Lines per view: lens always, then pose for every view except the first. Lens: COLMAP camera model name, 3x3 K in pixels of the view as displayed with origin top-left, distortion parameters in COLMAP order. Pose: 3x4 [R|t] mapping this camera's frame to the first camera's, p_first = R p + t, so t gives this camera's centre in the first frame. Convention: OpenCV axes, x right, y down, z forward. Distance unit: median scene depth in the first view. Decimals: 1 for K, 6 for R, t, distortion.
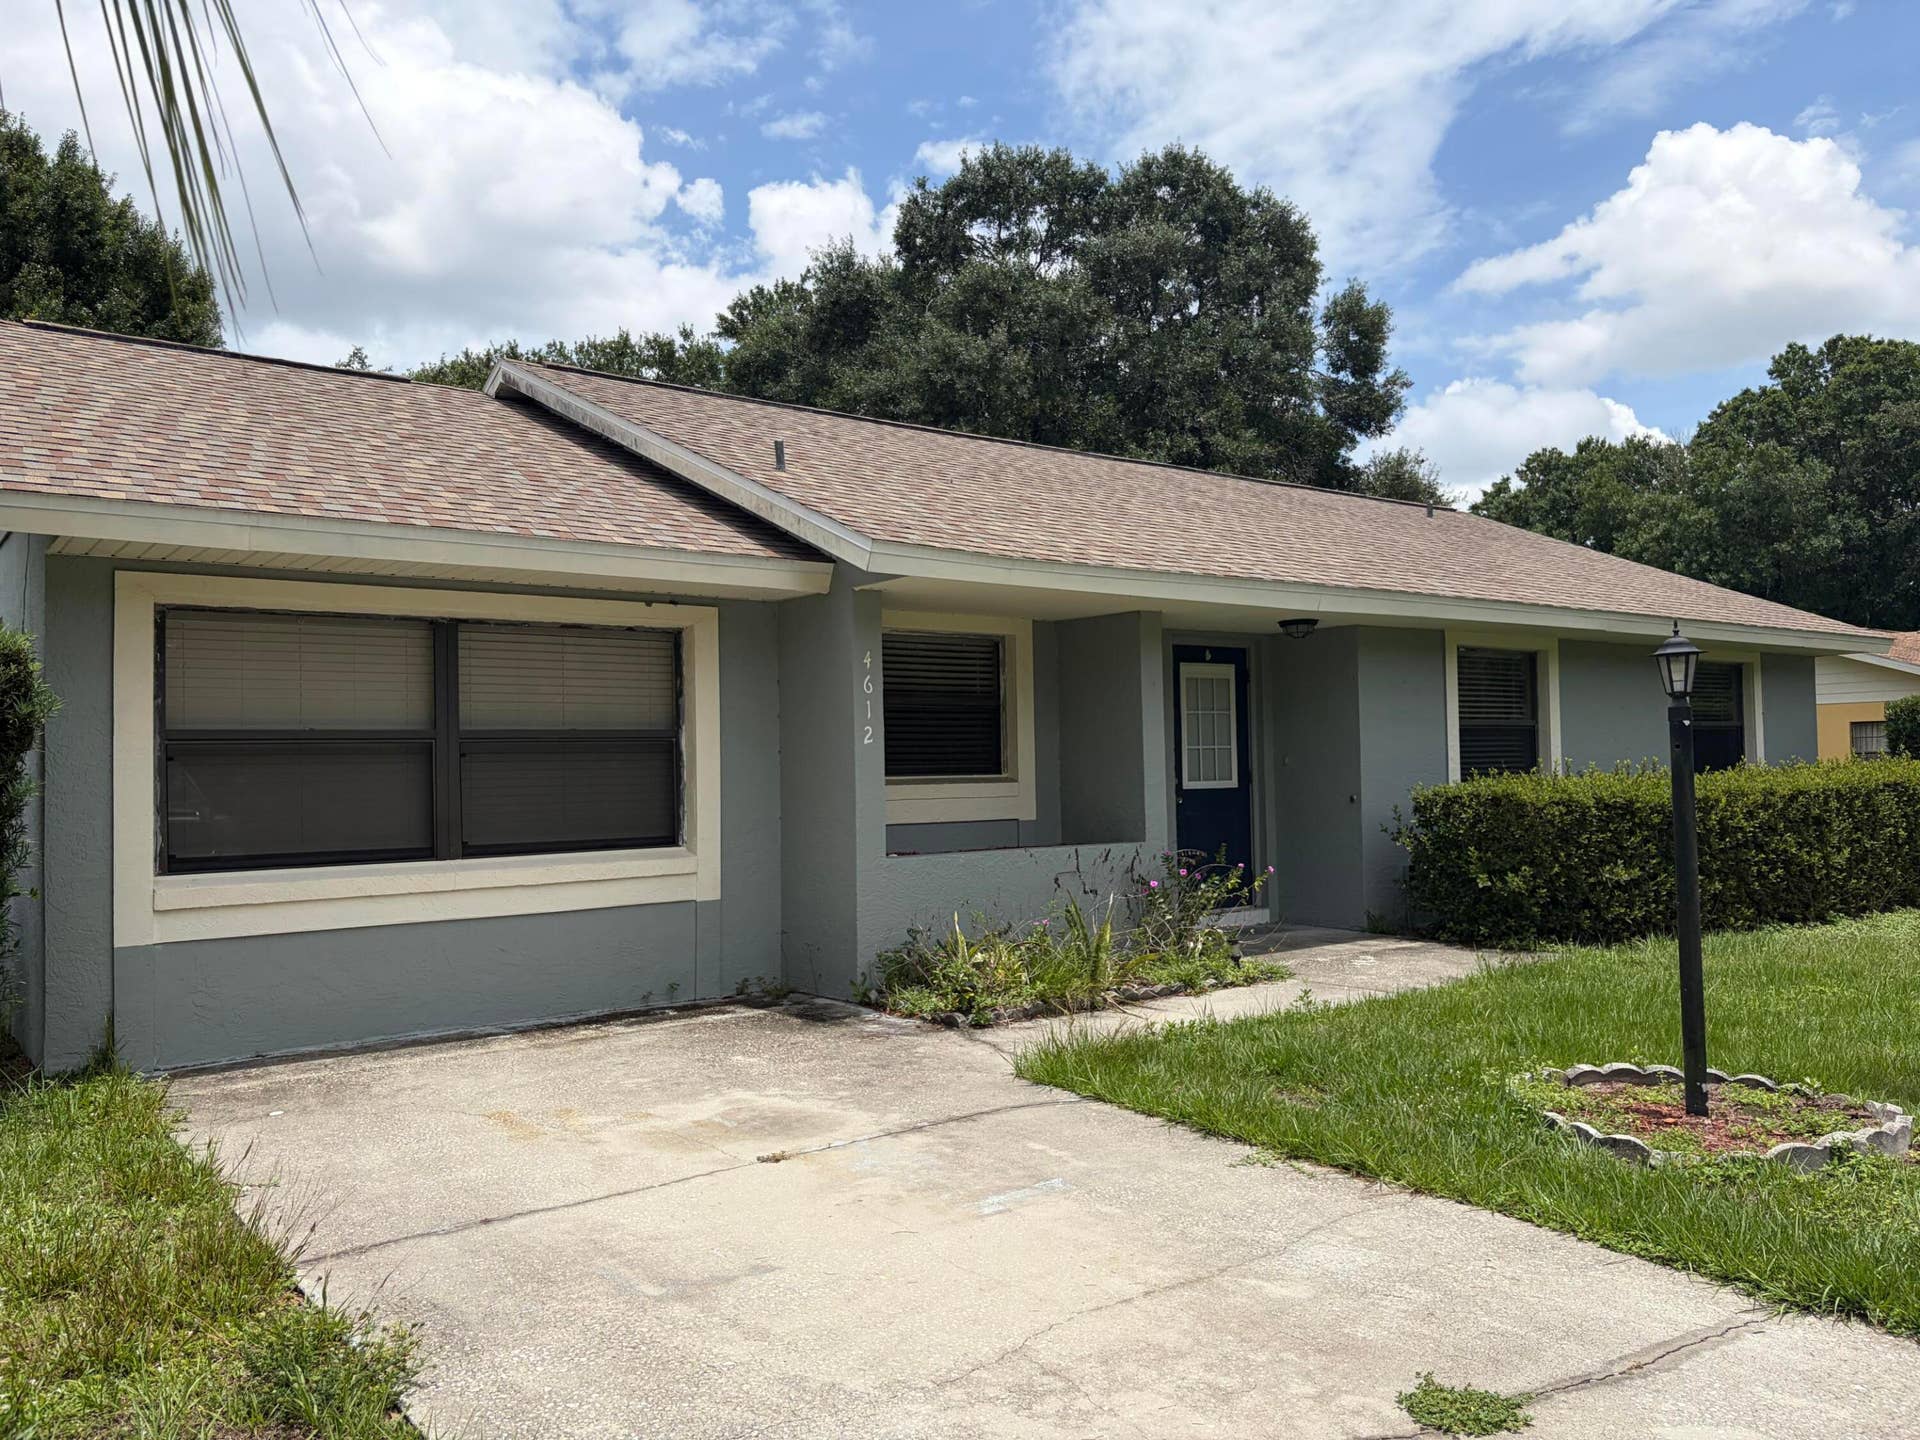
lens RADIAL K [[1539.9, 0, 960.2], [0, 1539.9, 719.6], [0, 0, 1]] dist [0.062842, -0.000706]
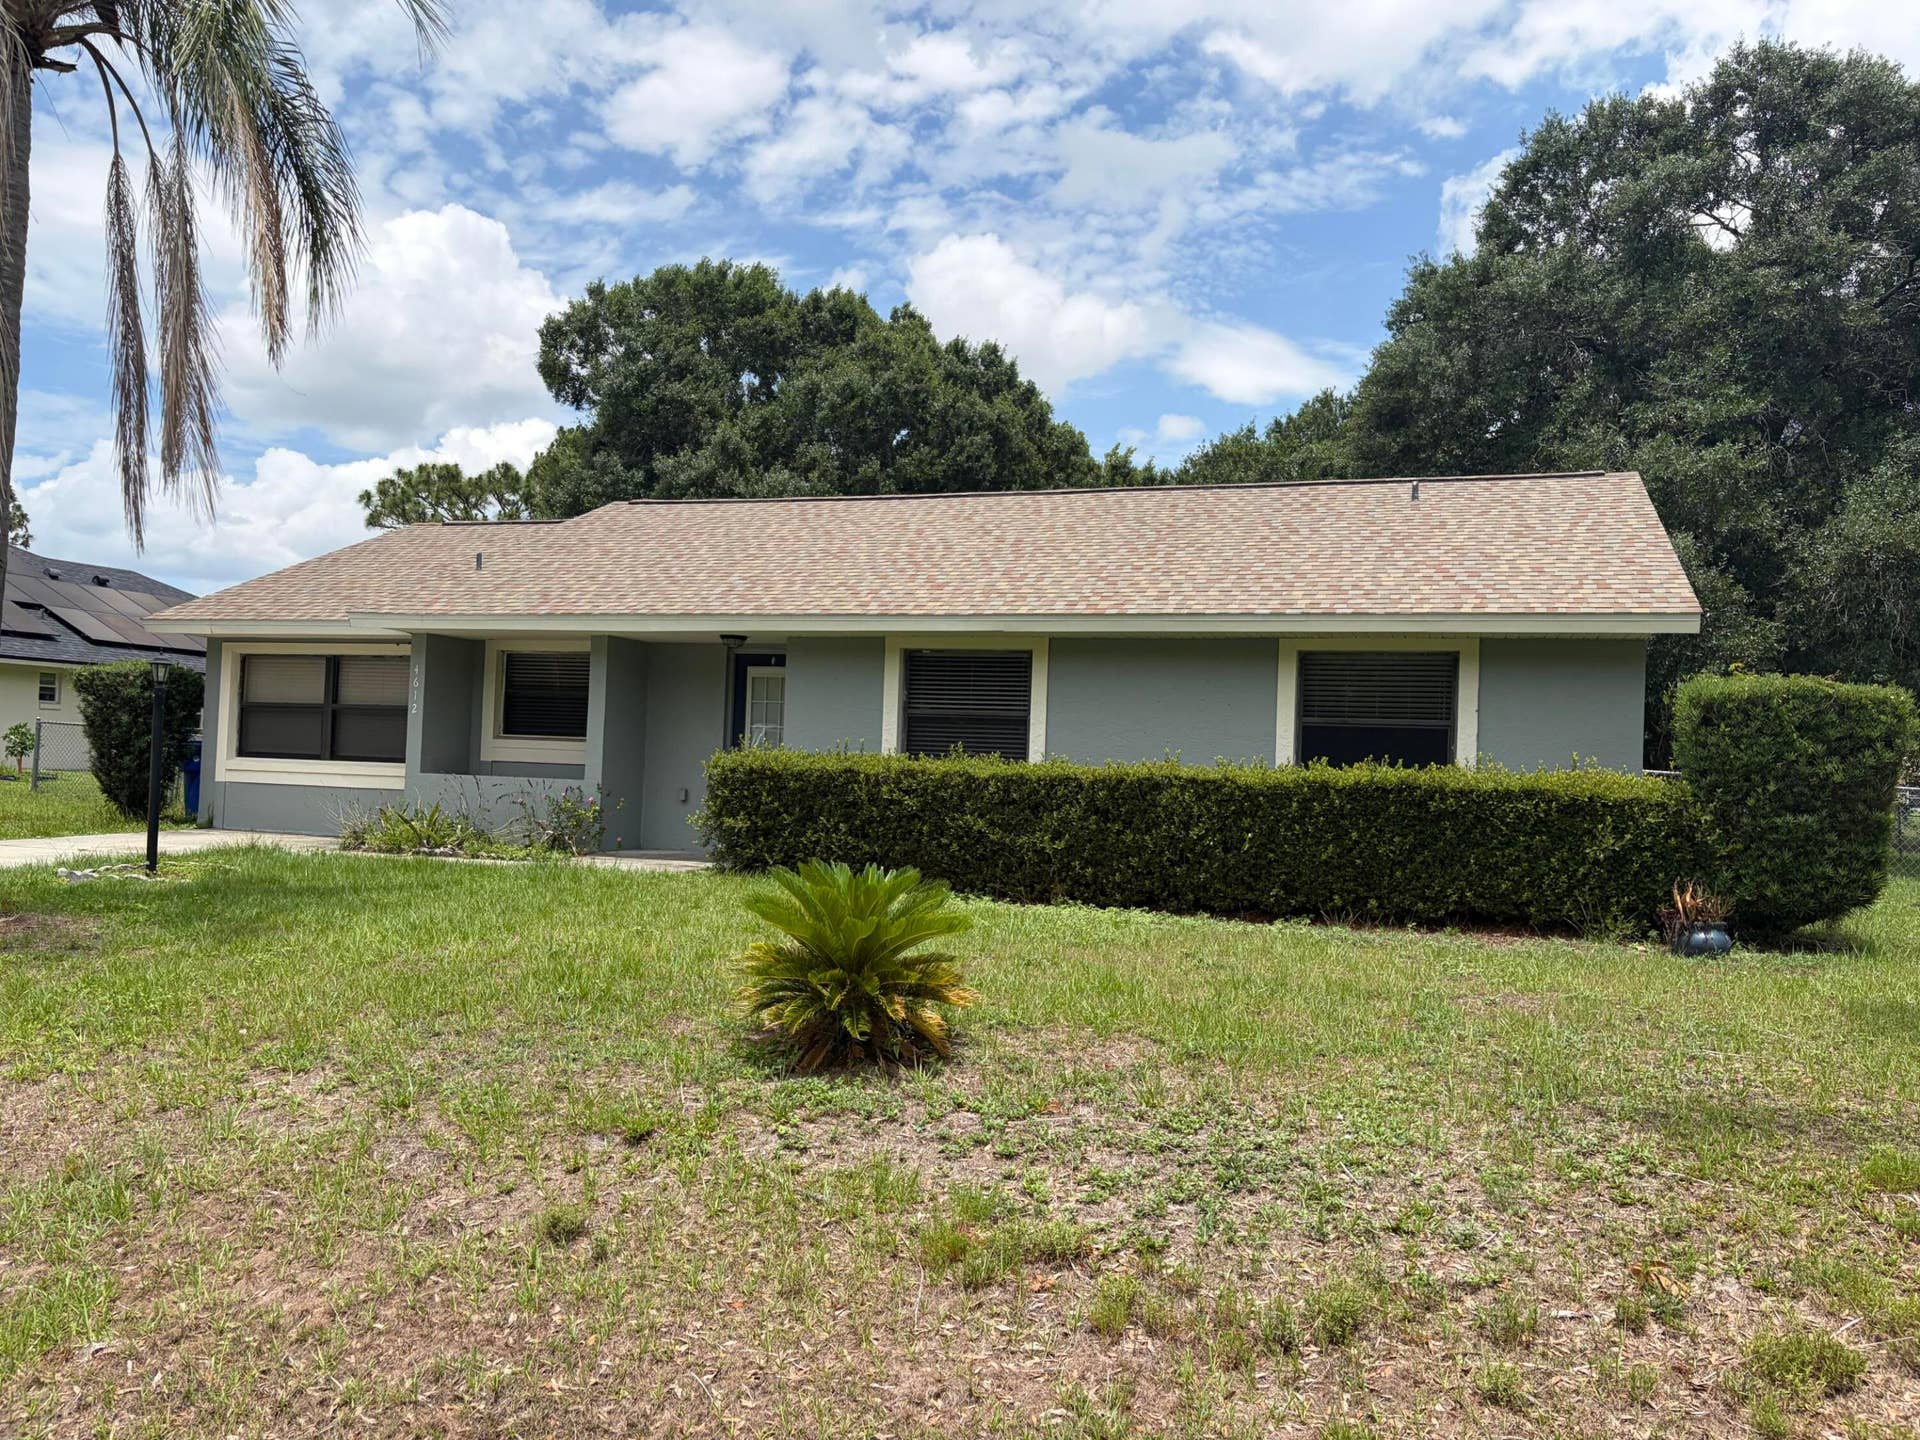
lens RADIAL K [[1464.7, 0, 962.1], [0, 1464.7, 740.5], [0, 0, 1]] dist [0.002324, -0.006769]
pose [[0.528158, 0.032543, -0.848522, 1.604299], [-0.011858, 0.999451, 0.030951, -0.014370], [0.849063, -0.006286, 0.528254, 0.523099]]
